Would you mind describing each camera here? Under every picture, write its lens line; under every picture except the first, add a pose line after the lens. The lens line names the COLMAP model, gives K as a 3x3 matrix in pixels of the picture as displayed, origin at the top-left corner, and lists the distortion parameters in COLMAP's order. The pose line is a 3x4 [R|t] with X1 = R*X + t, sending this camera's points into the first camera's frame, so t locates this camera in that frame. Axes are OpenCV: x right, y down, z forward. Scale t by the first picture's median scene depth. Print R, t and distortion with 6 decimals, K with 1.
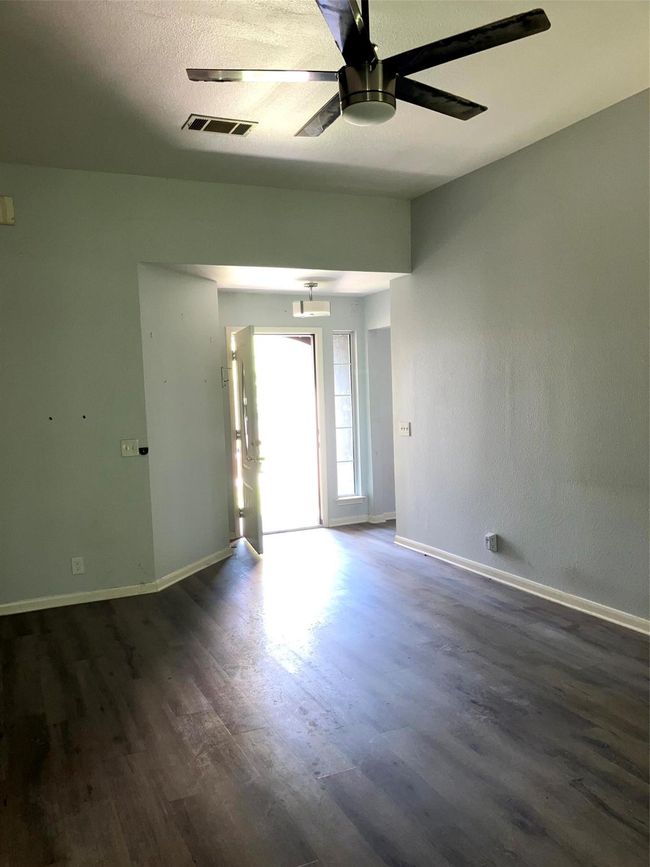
lens RADIAL K [[713.3, 0, 331.0], [0, 713.3, 431.1], [0, 0, 1]] dist [0.029303, -0.009795]
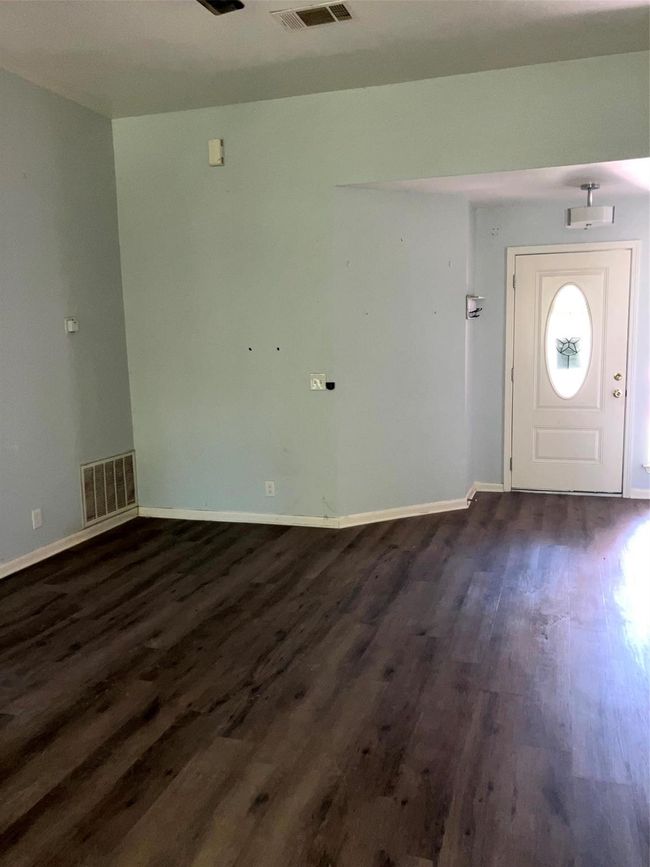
lens RADIAL K [[713.3, 0, 324.4], [0, 713.3, 434.6], [0, 0, 1]] dist [0.029303, -0.009795]
pose [[0.734176, 0.114698, -0.669201, 0.450140], [-0.041620, 0.991377, 0.124256, -0.030784], [0.677682, -0.063373, 0.732619, 0.311691]]
